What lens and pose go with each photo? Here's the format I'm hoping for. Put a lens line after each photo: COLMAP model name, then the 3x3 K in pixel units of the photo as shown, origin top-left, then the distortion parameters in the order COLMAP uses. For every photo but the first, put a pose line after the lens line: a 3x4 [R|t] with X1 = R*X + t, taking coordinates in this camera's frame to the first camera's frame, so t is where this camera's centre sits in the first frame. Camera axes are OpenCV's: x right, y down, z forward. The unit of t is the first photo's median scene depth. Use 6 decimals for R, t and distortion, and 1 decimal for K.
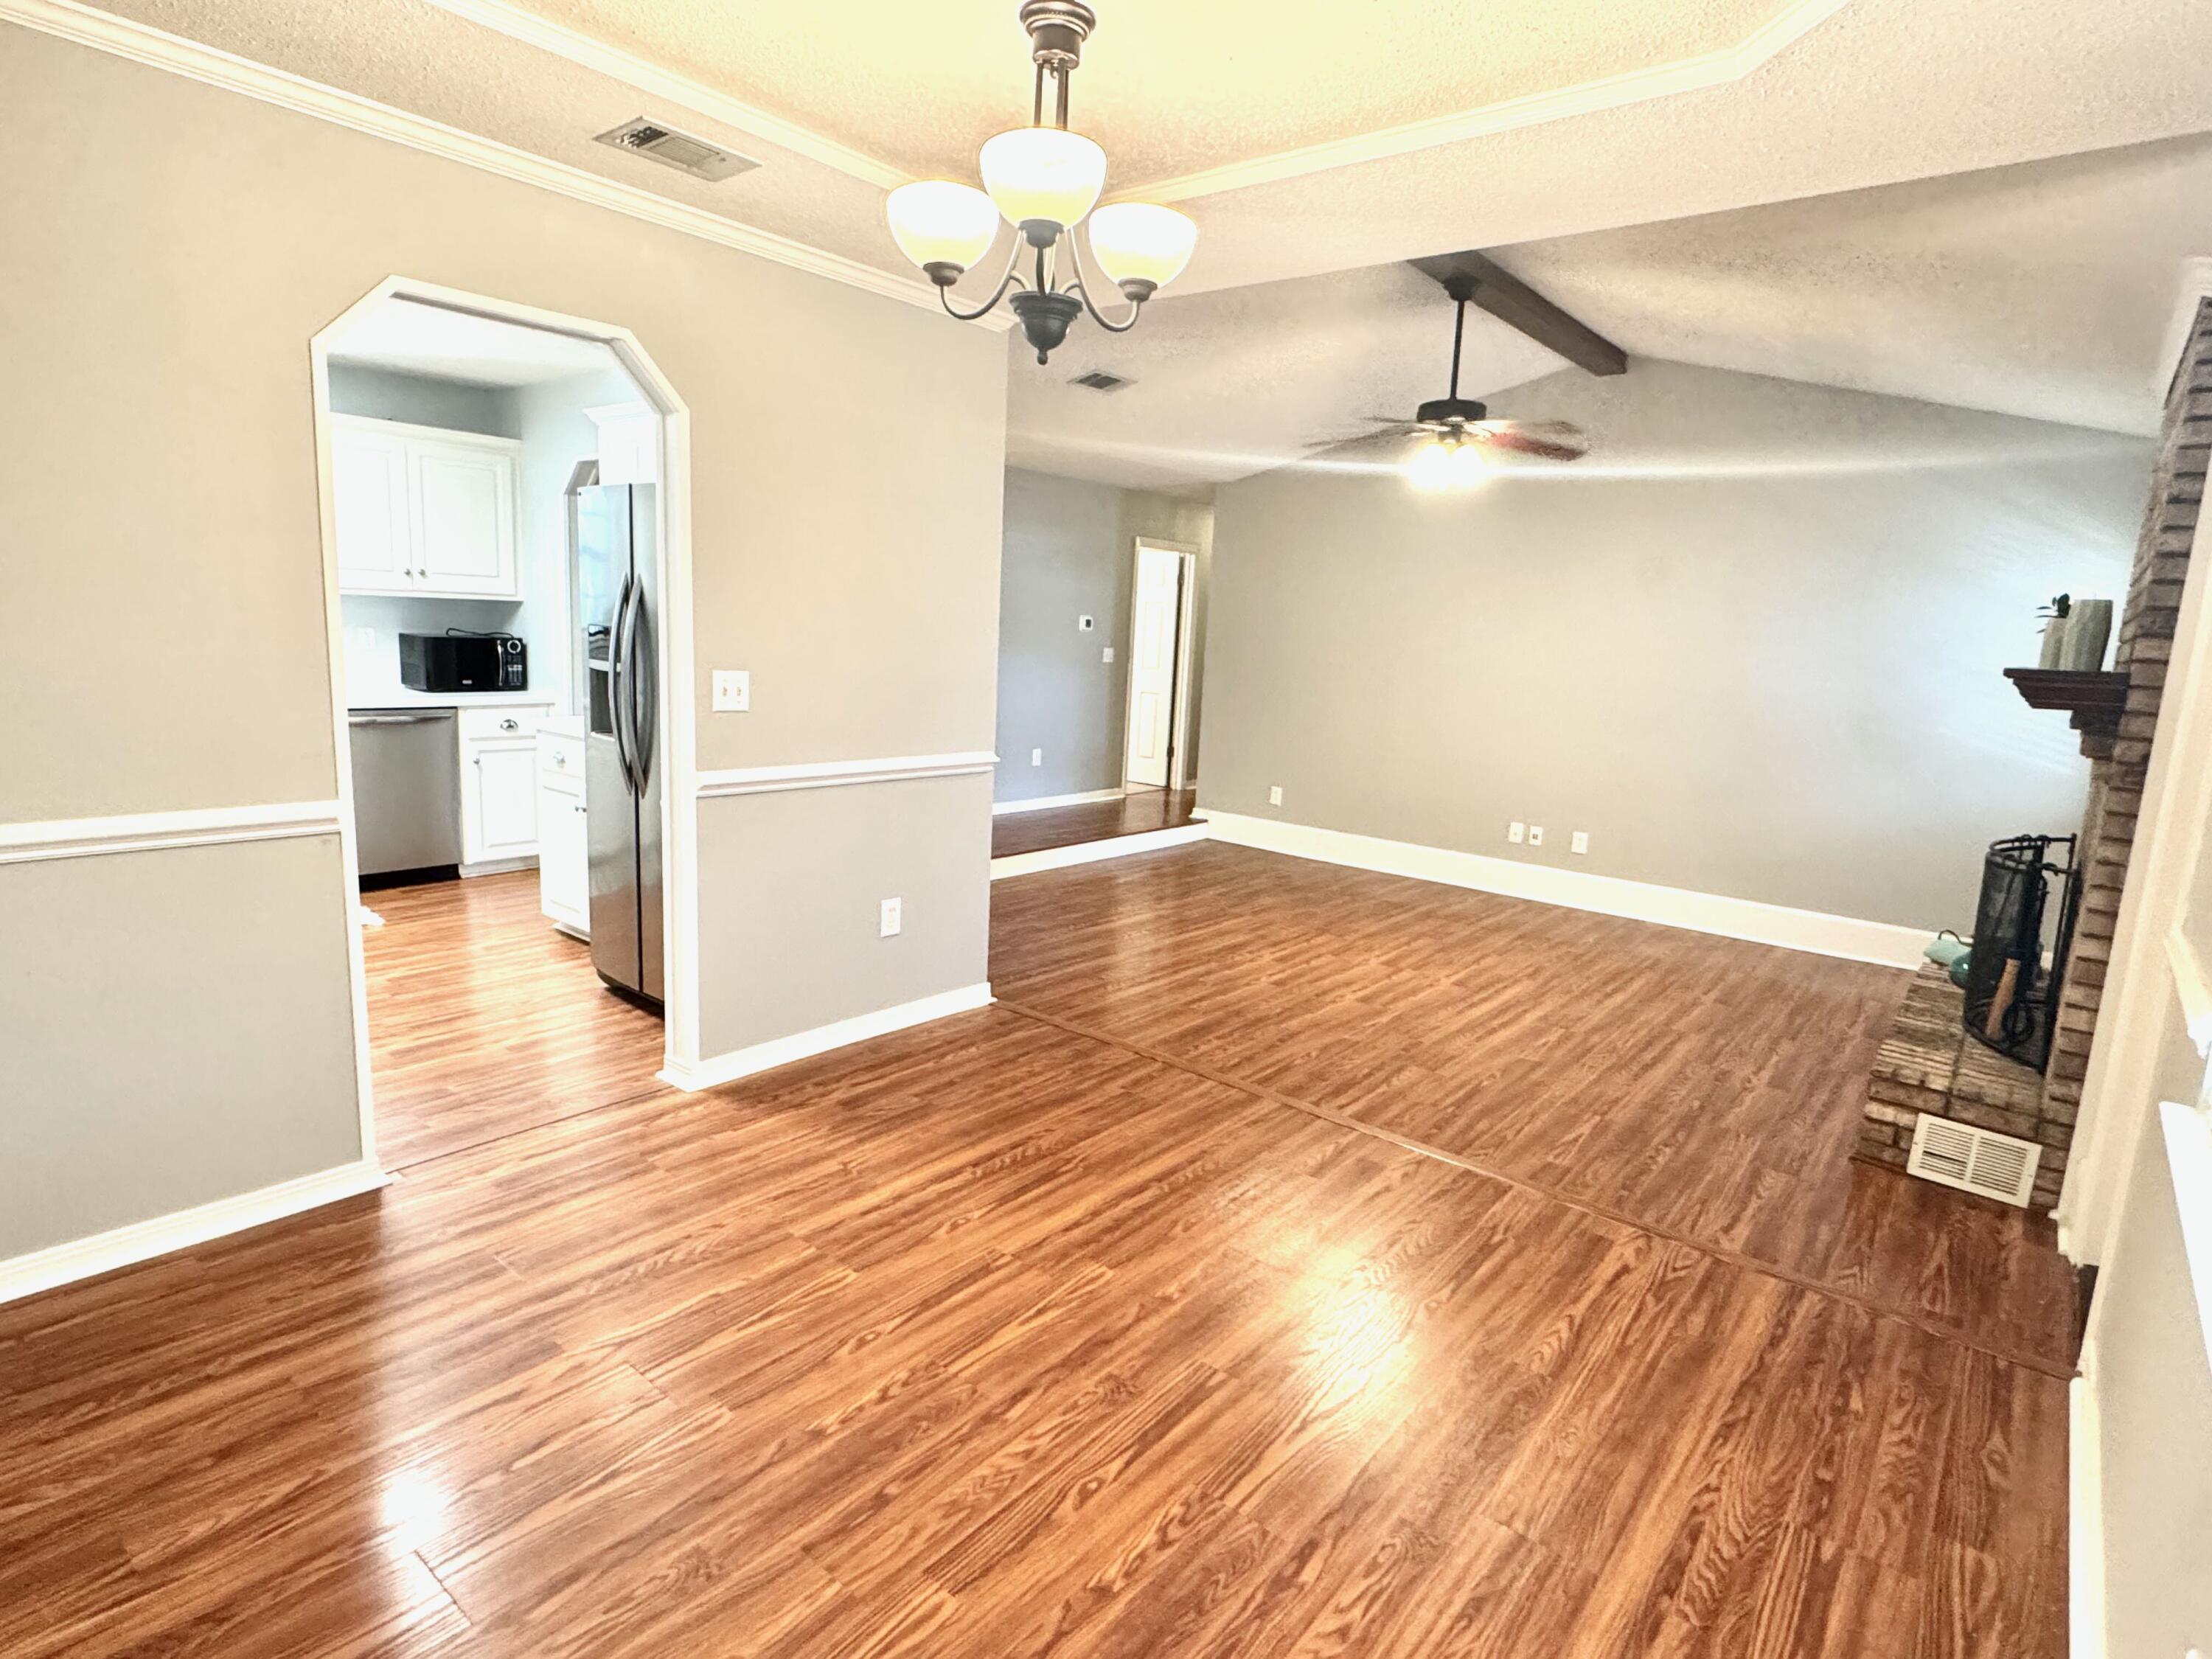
lens RADIAL K [[1180.4, 0, 1106.0], [0, 1180.4, 829.5], [0, 0, 1]] dist [0.001830, 0.000095]
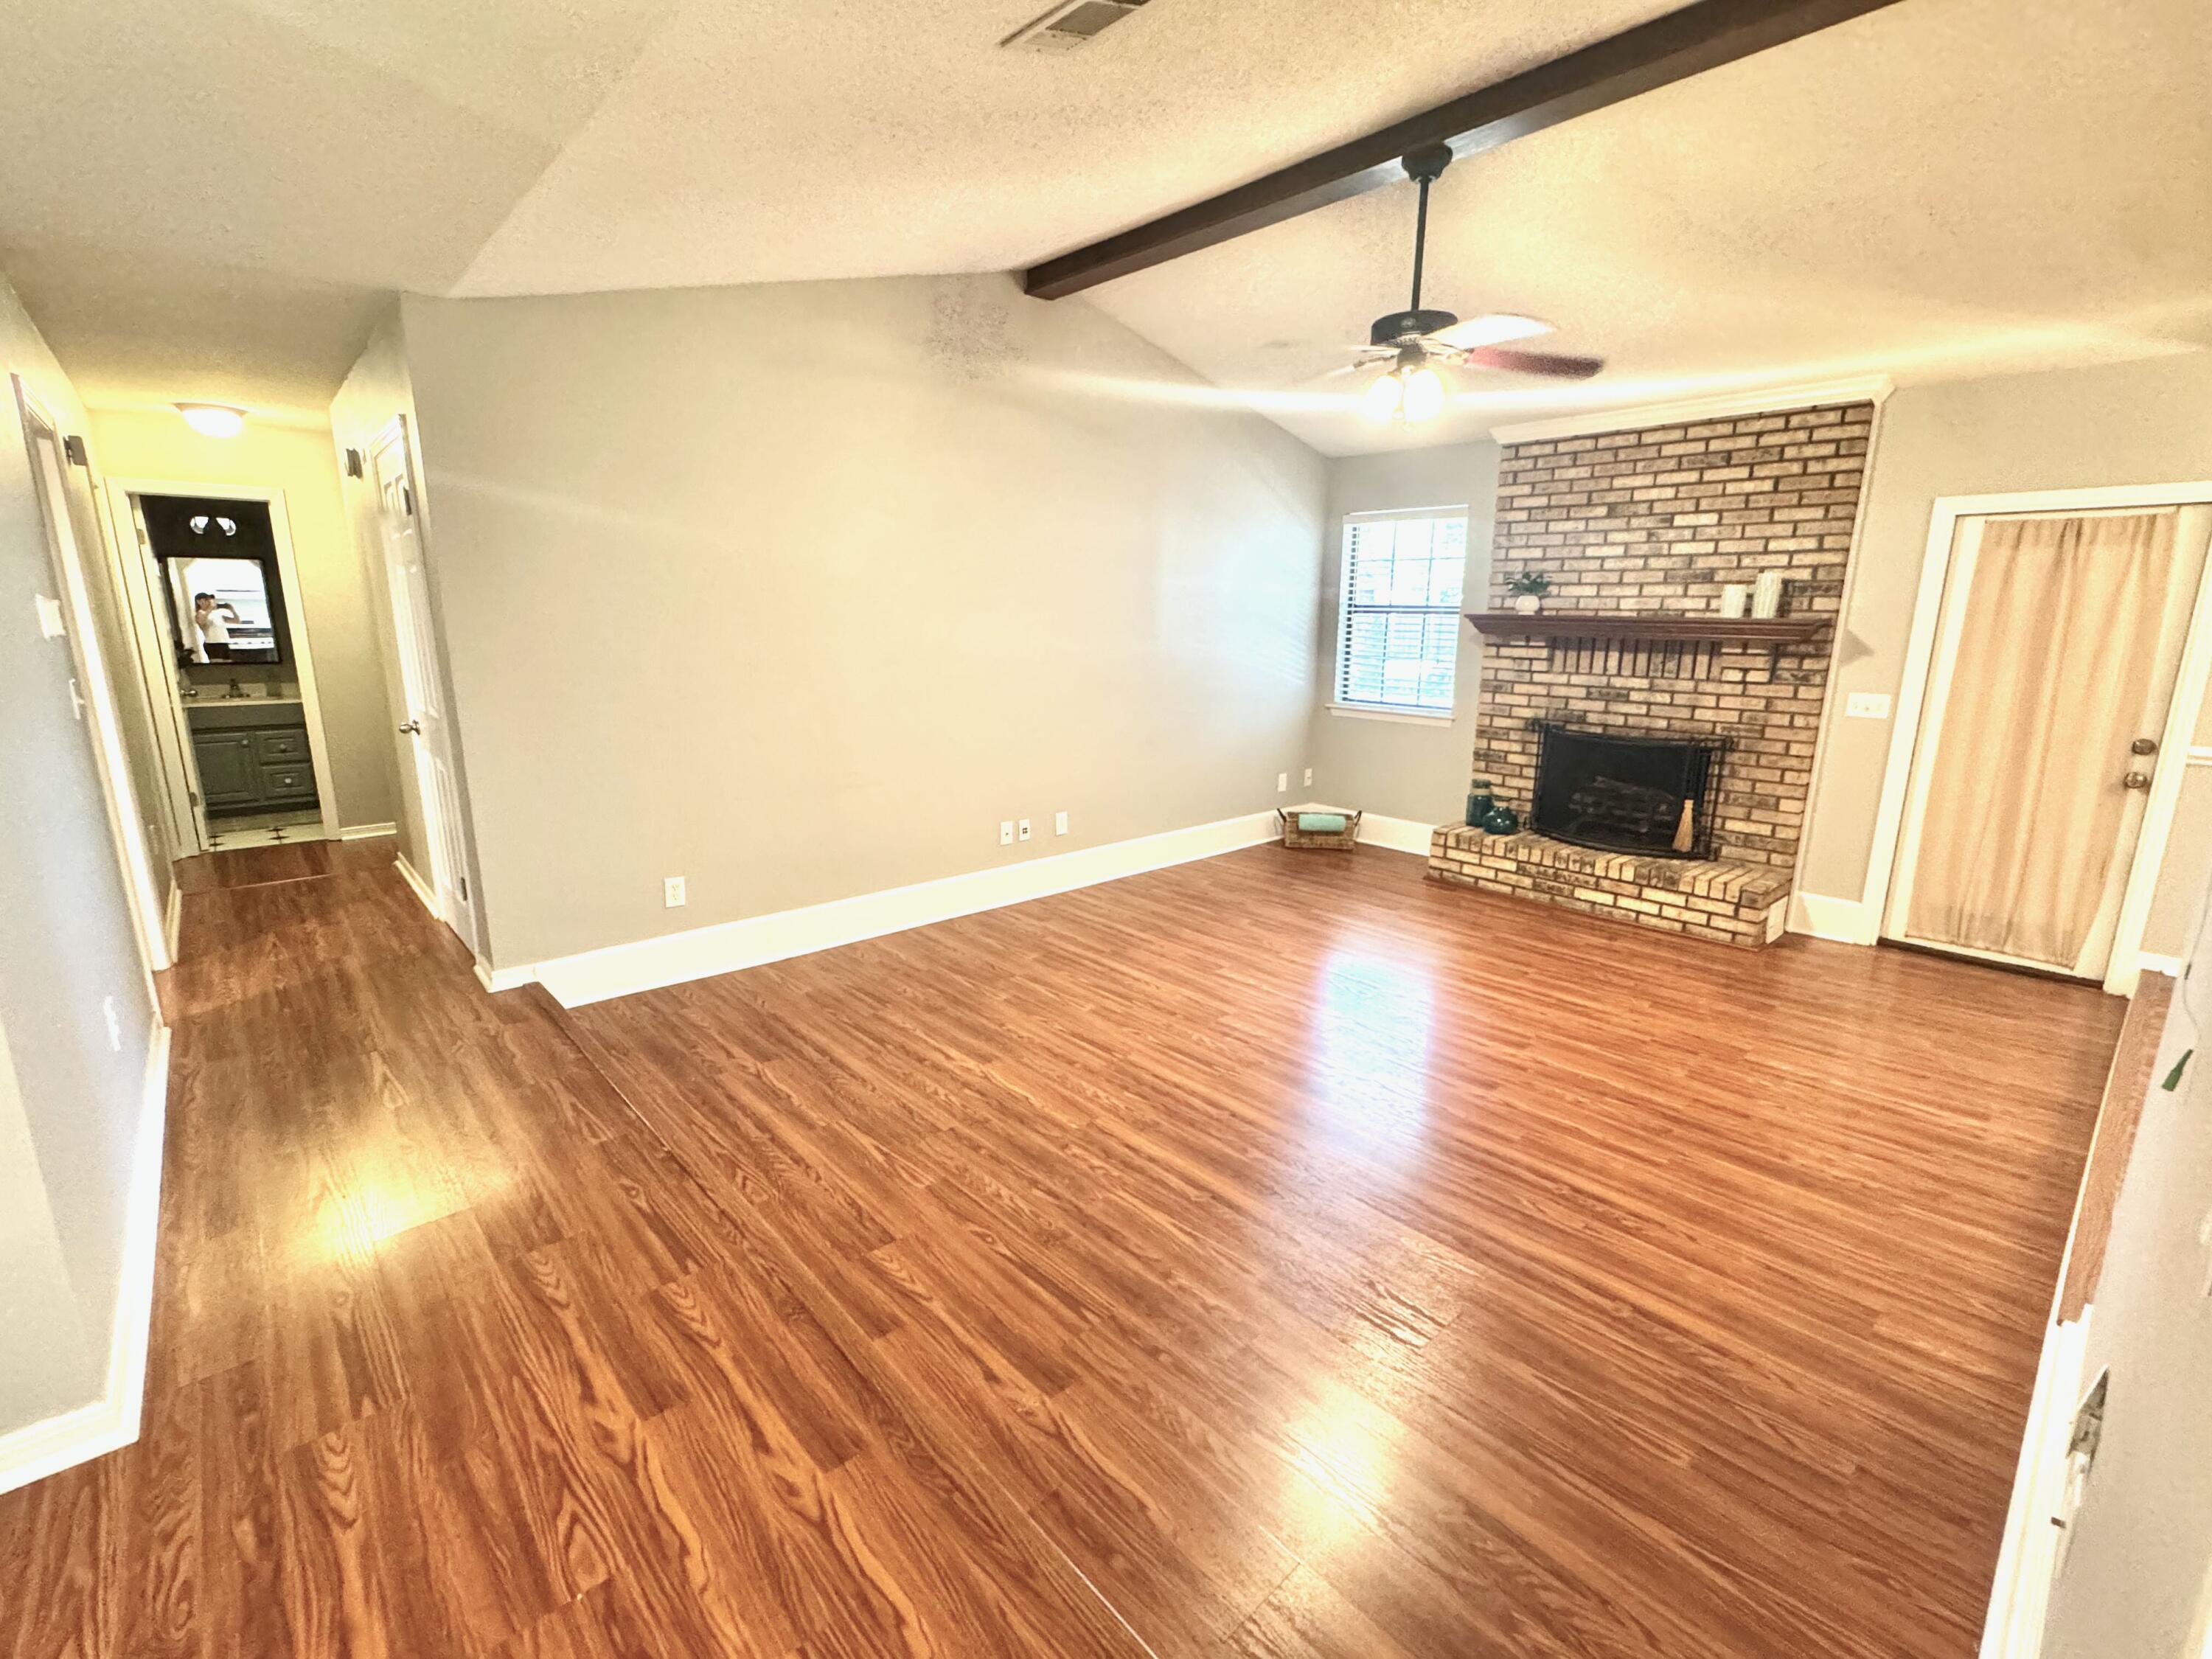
lens RADIAL K [[976.8, 0, 1106.0], [0, 976.8, 829.5], [0, 0, 1]] dist [-0.003356, -0.000122]
pose [[0.150725, -0.268468, 0.951424, -0.464053], [0.172082, 0.954851, 0.242174, -0.231021], [-0.973483, 0.127221, 0.190119, 1.138202]]
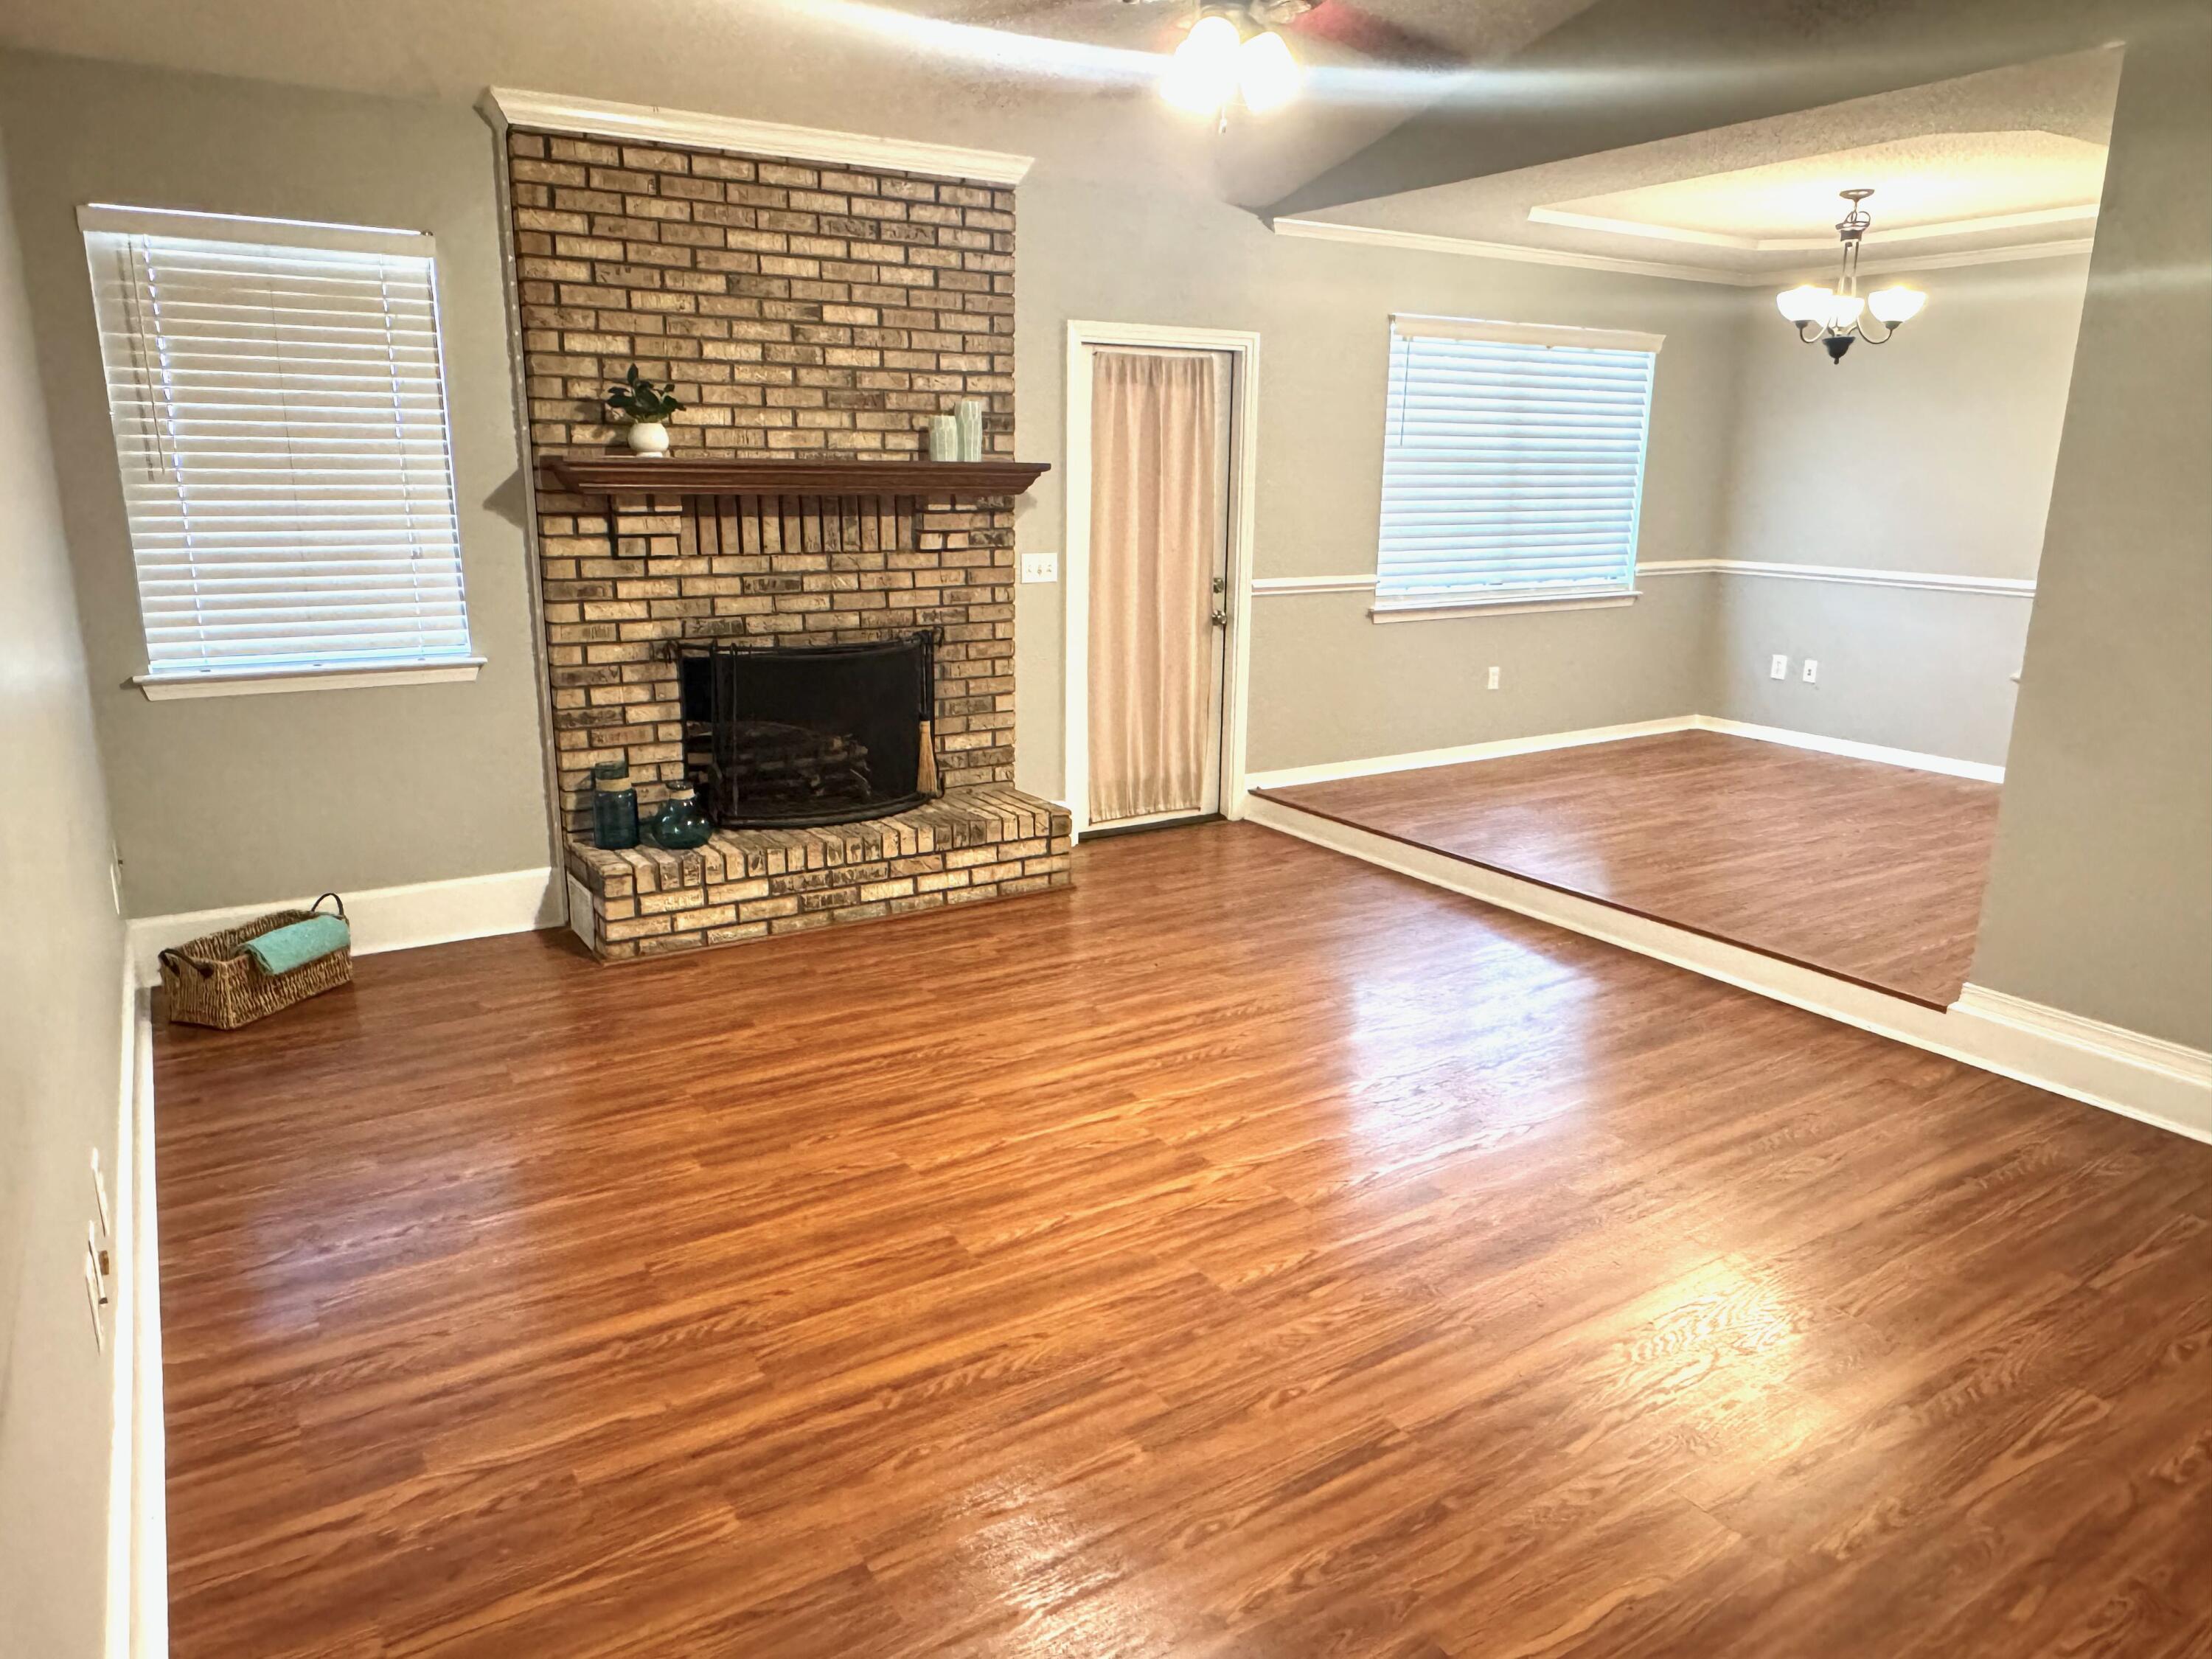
lens RADIAL K [[1473.3, 0, 1106.0], [0, 1473.3, 829.5], [0, 0, 1]] dist [0.004553, -0.003896]
pose [[-0.947471, -0.137984, 0.288545, 0.132859], [-0.006323, 0.910058, 0.414432, -0.286816], [-0.319778, 0.390838, -0.863127, 1.648722]]
